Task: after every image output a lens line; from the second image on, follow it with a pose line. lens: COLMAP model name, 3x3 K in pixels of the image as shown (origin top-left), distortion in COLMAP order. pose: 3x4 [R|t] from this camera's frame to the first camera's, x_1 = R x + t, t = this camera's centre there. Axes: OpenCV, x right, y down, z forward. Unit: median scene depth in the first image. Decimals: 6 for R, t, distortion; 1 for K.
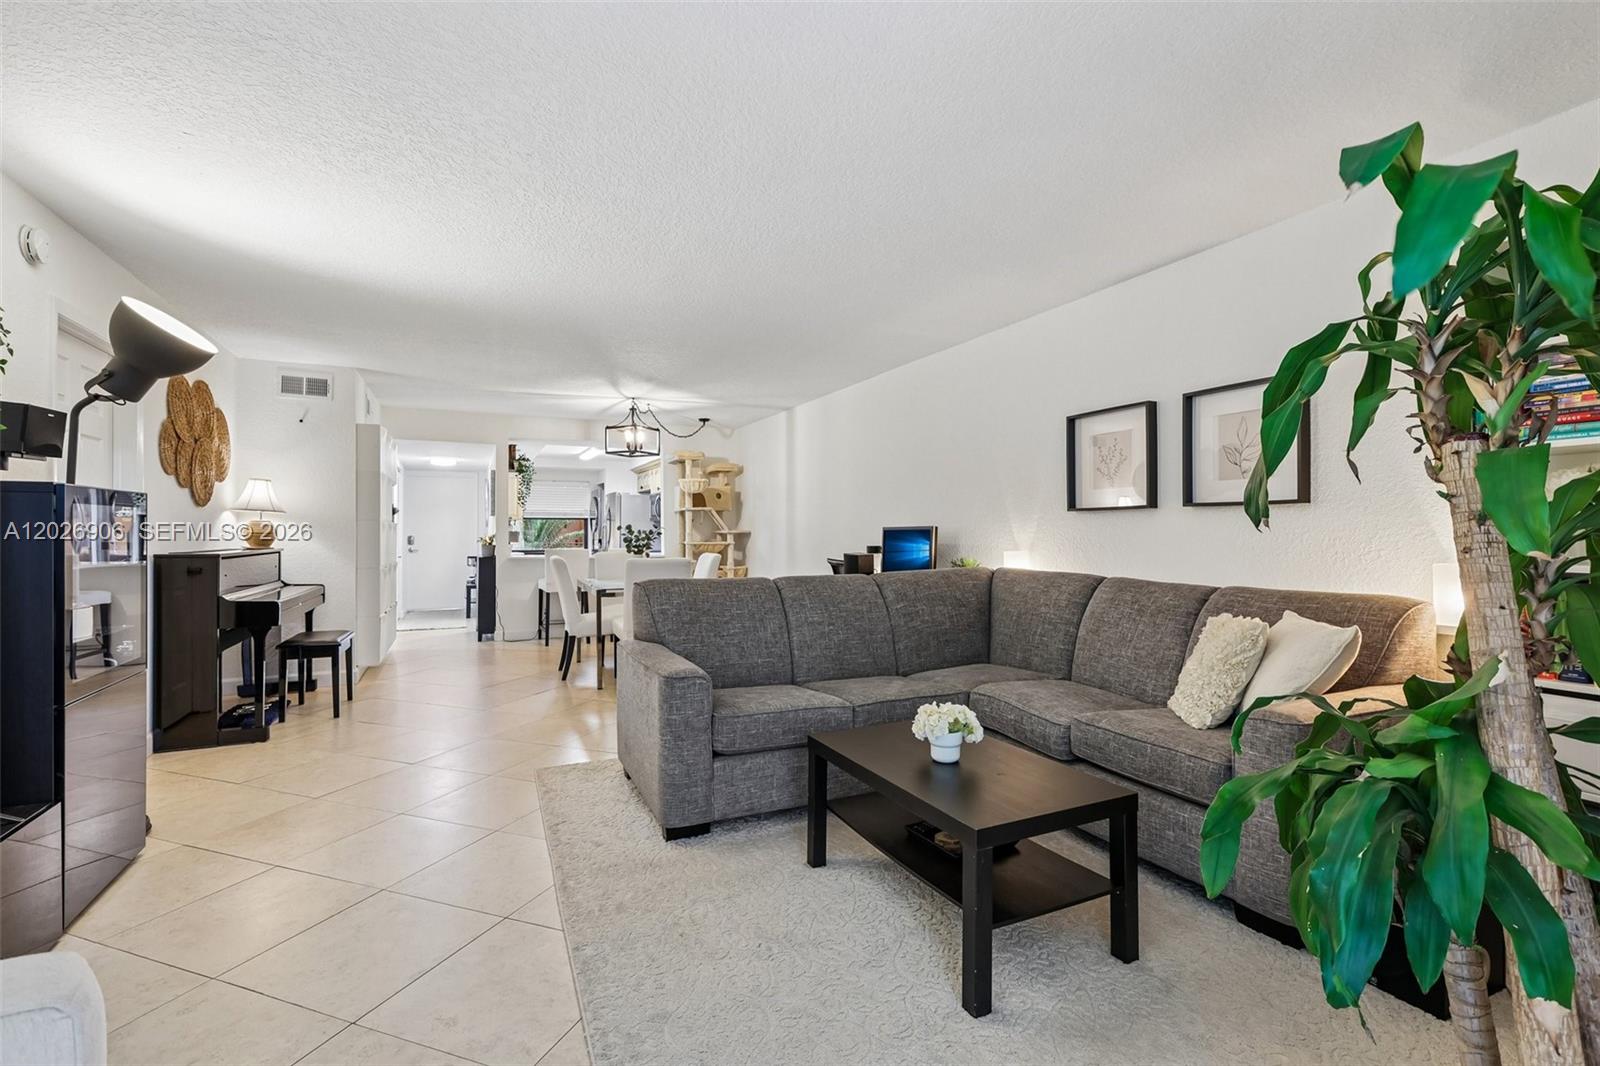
lens RADIAL K [[728.4, 0, 797.4], [0, 728.4, 533.4], [0, 0, 1]] dist [-0.003931, -0.000752]
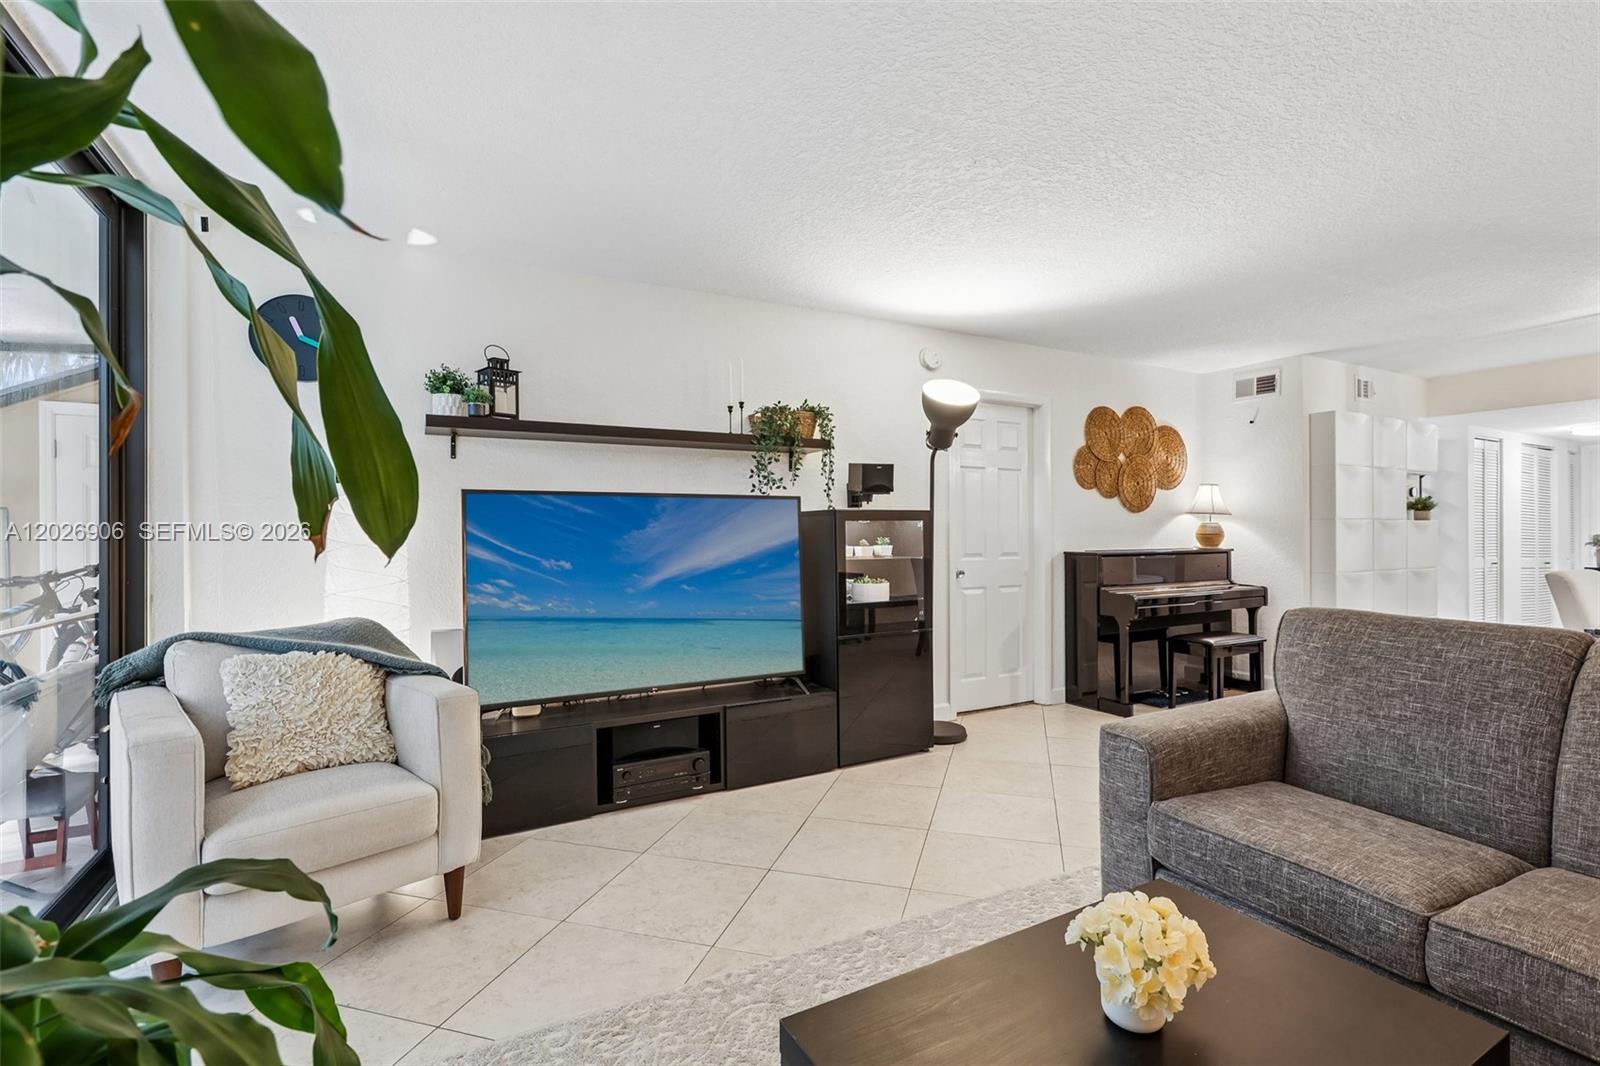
lens RADIAL K [[728.4, 0, 799.6], [0, 728.4, 534.0], [0, 0, 1]] dist [-0.003931, -0.000752]
pose [[0.047685, 0.000790, -0.998862, 0.308867], [0.007831, 0.999969, 0.001165, -0.006442], [0.998832, -0.007877, 0.047677, 0.345637]]
